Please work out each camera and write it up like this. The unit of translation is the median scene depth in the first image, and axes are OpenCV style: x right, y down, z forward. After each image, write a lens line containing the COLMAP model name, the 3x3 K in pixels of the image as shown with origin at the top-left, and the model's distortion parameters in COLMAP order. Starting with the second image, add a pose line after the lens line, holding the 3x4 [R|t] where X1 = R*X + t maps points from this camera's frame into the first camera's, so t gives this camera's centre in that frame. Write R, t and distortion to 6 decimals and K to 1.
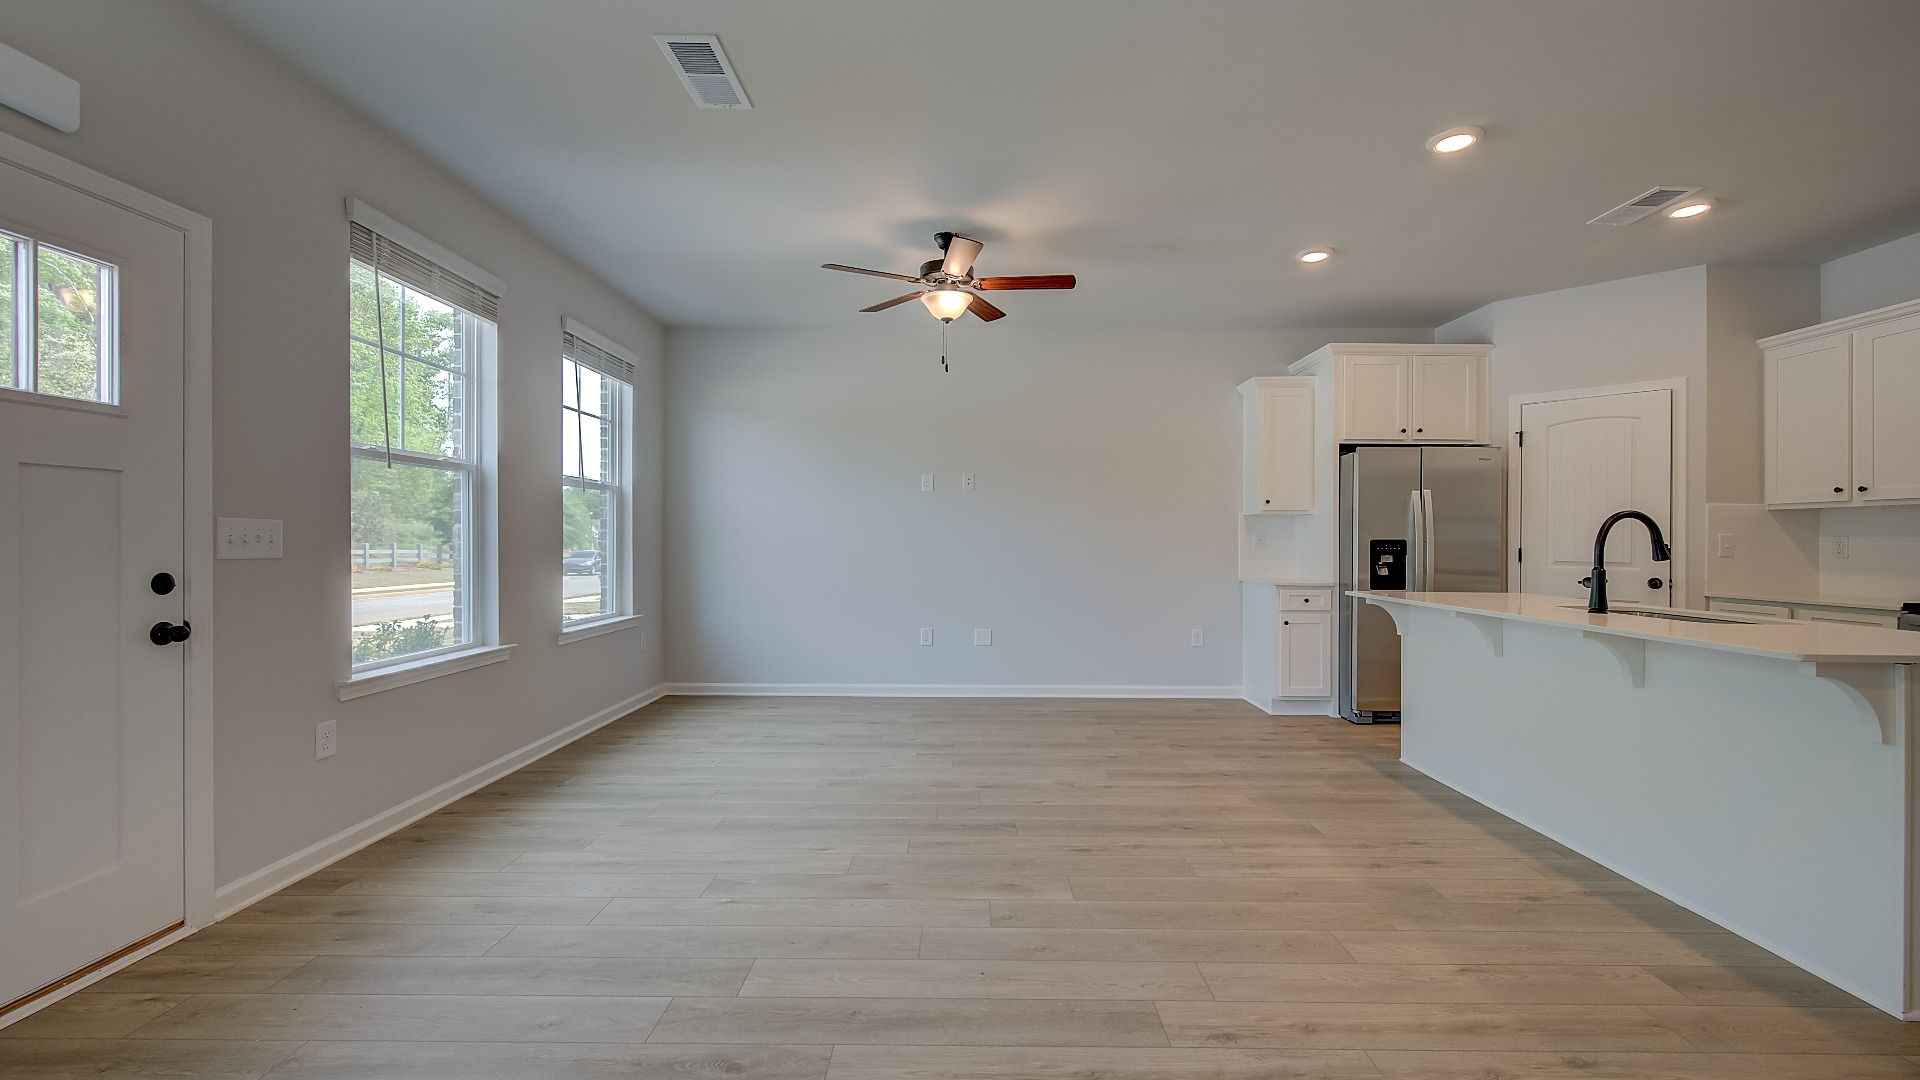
lens RADIAL K [[773.6, 0, 965.8], [0, 773.6, 538.8], [0, 0, 1]] dist [0.009162, -0.003456]
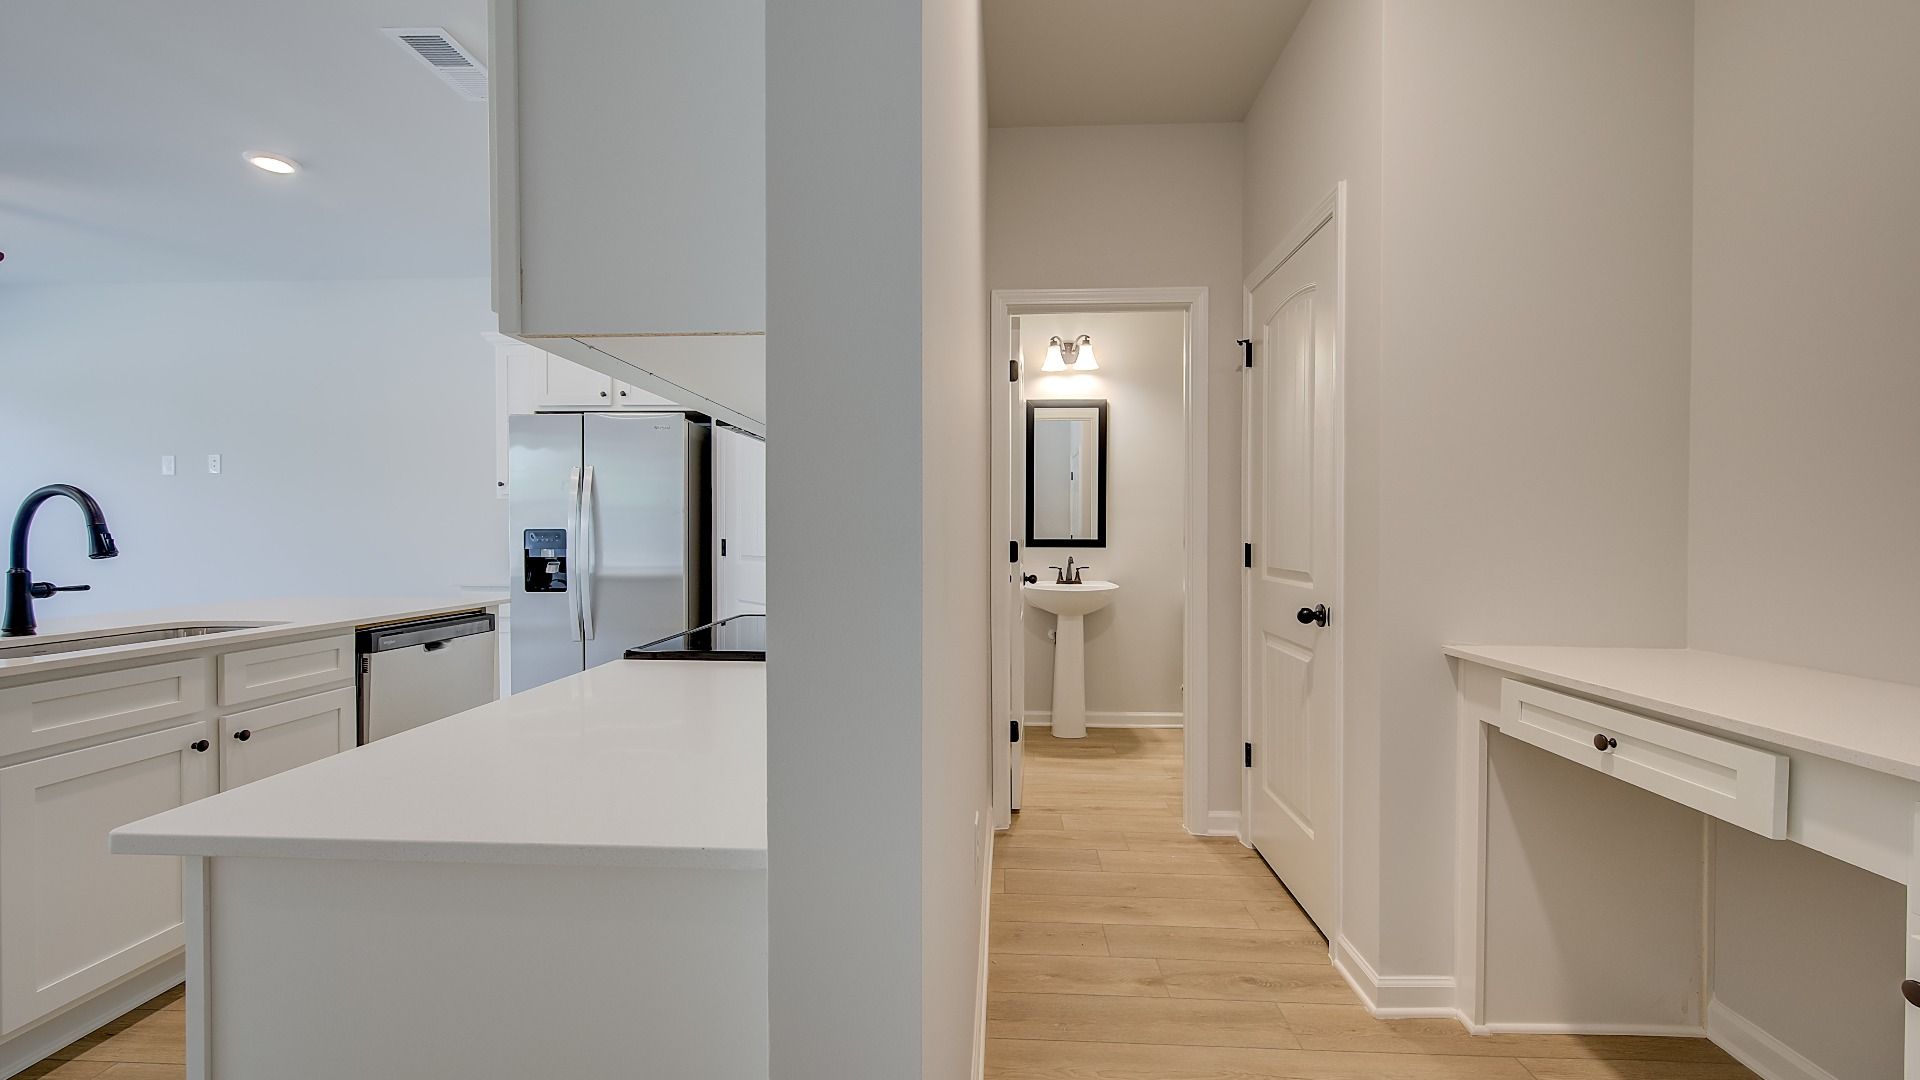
lens RADIAL K [[773.6, 0, 975.8], [0, 773.6, 536.3], [0, 0, 1]] dist [0.009162, -0.003456]
pose [[0.999166, -0.005623, -0.040435, 1.478505], [0.005919, 0.999957, 0.007205, 0.007985], [0.040393, -0.007439, 0.999156, 0.309367]]
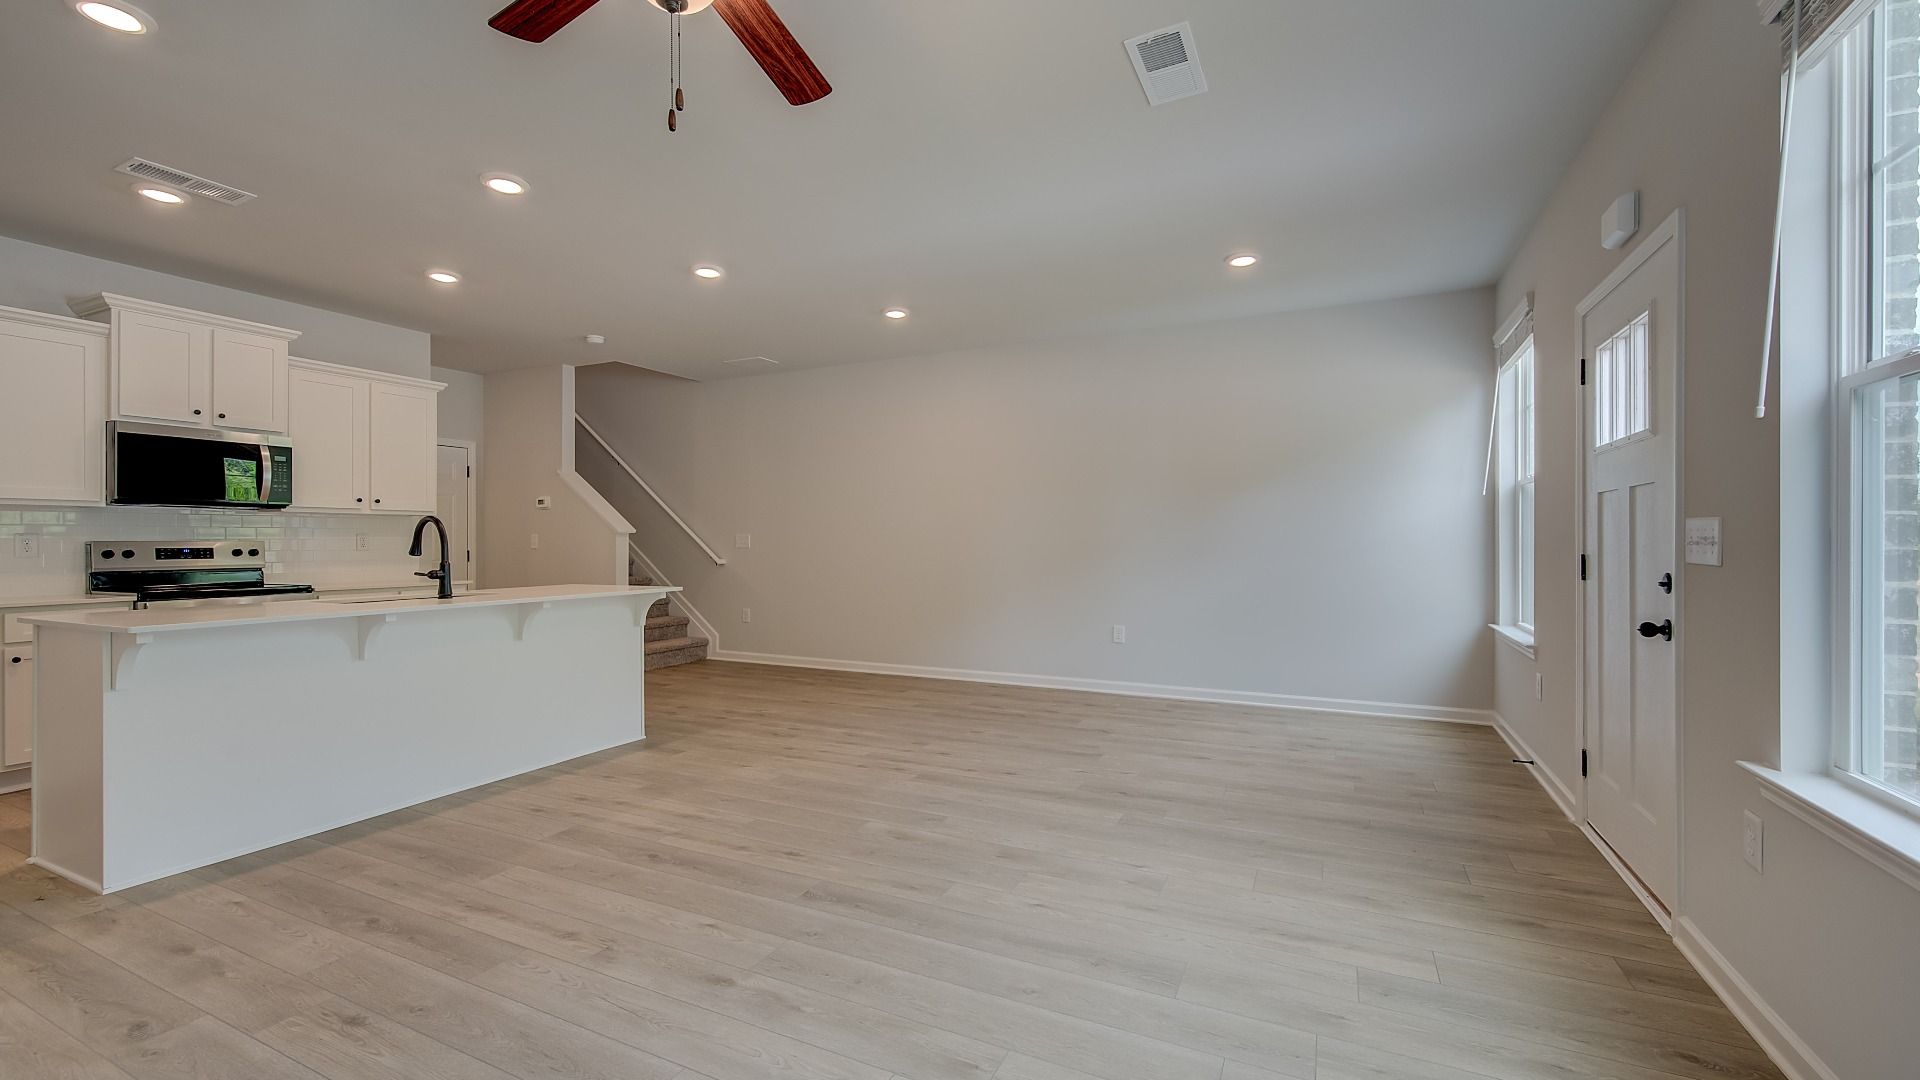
lens RADIAL K [[773.6, 0, 971.8], [0, 773.6, 541.9], [0, 0, 1]] dist [0.009162, -0.003456]
pose [[-0.908532, -0.002842, 0.417805, -0.404477], [-0.001112, 0.999990, 0.004384, -0.000029], [-0.417813, 0.003519, -0.908526, 1.553827]]
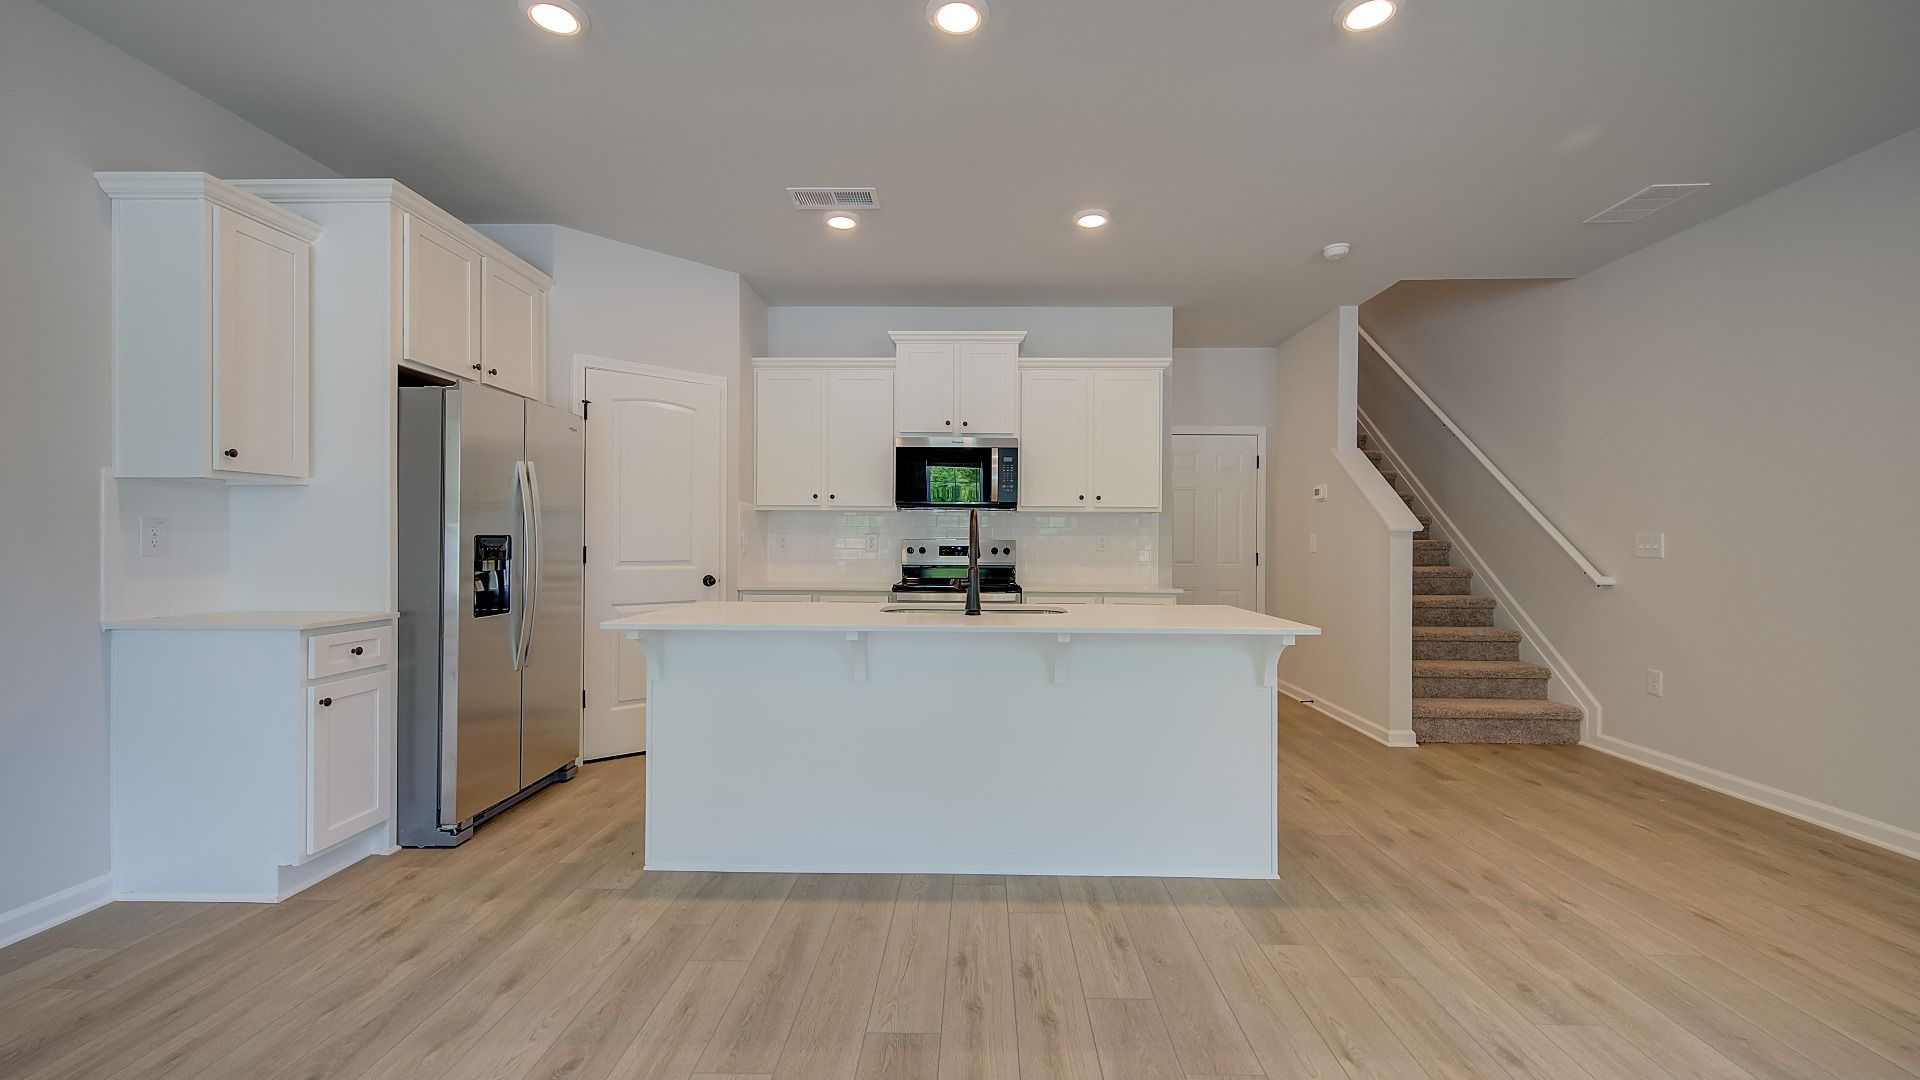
lens RADIAL K [[773.6, 0, 960.1], [0, 773.6, 541.9], [0, 0, 1]] dist [0.009162, -0.003456]
pose [[0.014293, -0.005858, 0.999881, -0.119050], [-0.005655, 0.999966, 0.005939, 0.000891], [-0.999882, -0.005739, 0.014259, 0.880623]]
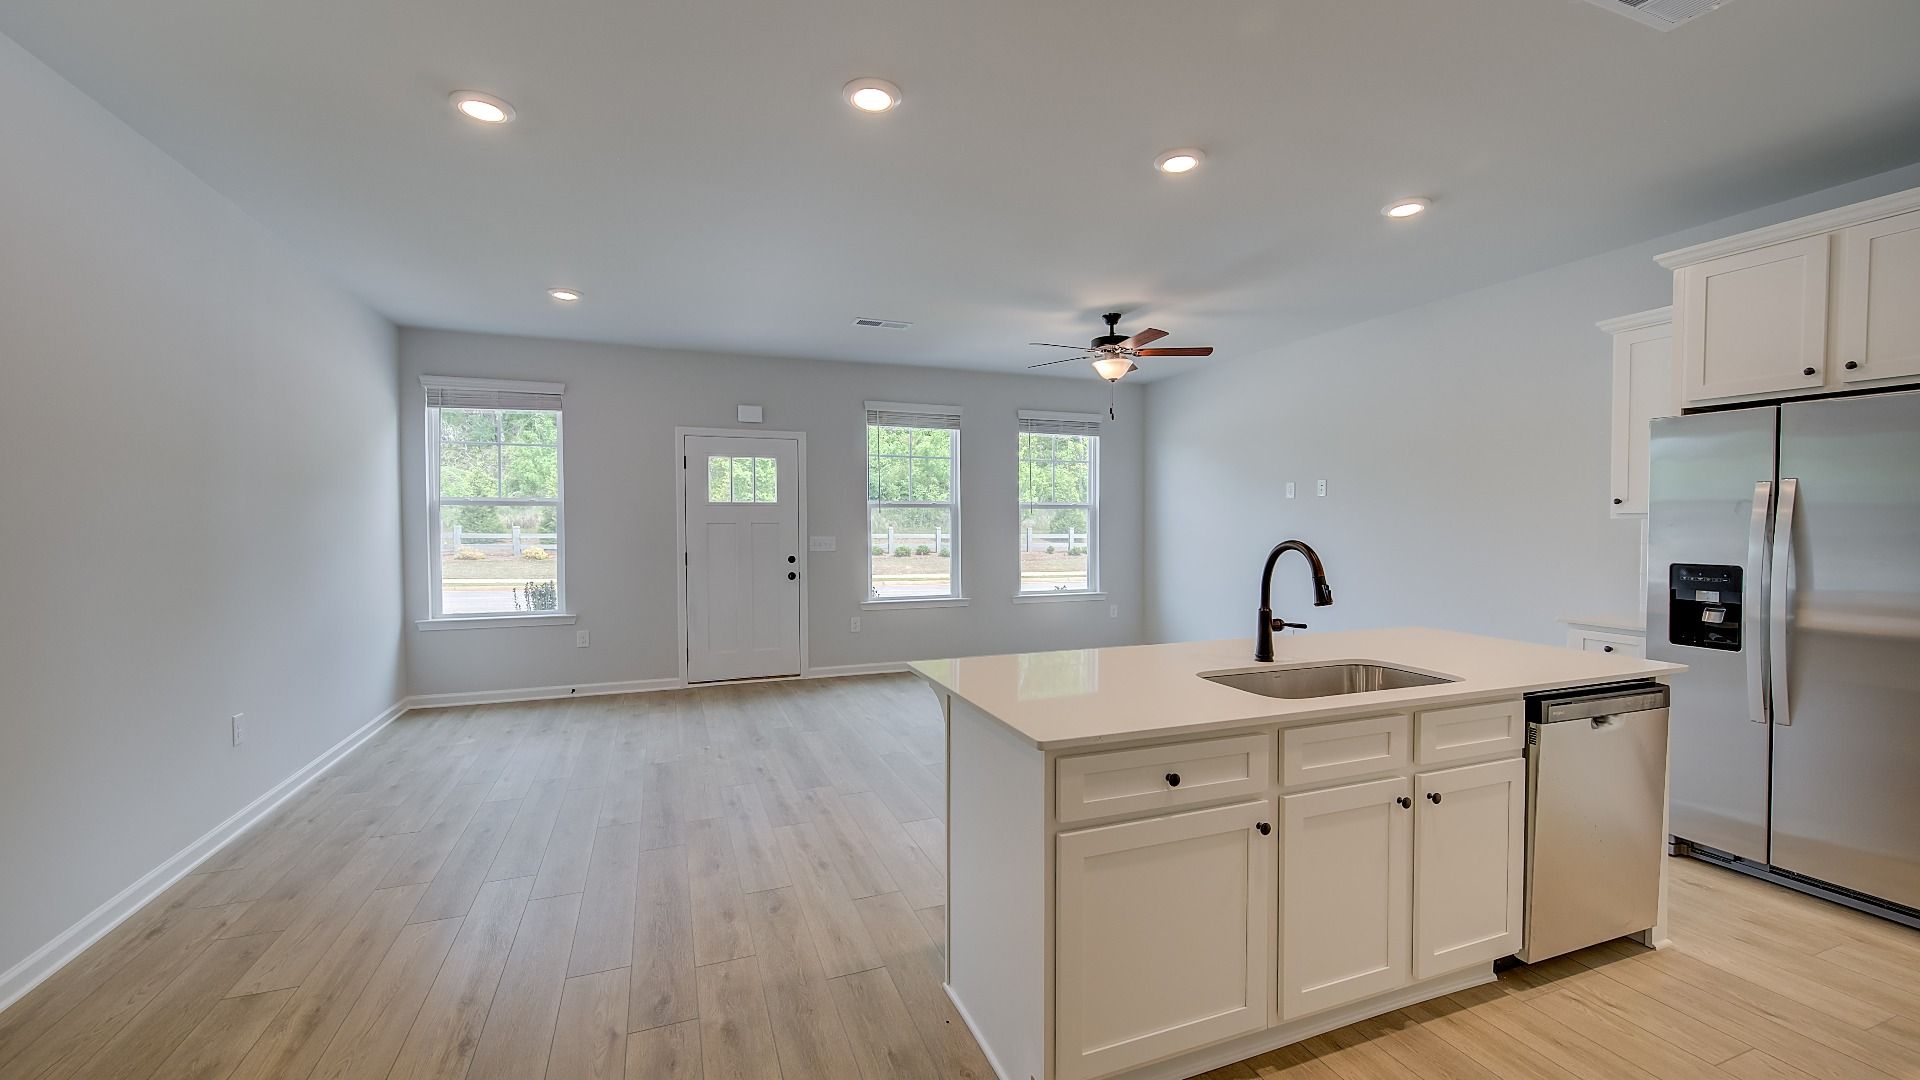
lens RADIAL K [[773.6, 0, 955.0], [0, 773.6, 531.5], [0, 0, 1]] dist [0.009162, -0.003456]
pose [[0.361173, 0.006116, -0.932479, 1.299873], [0.004091, 0.999958, 0.008144, -0.046622], [0.932490, -0.006756, 0.361133, 0.335753]]
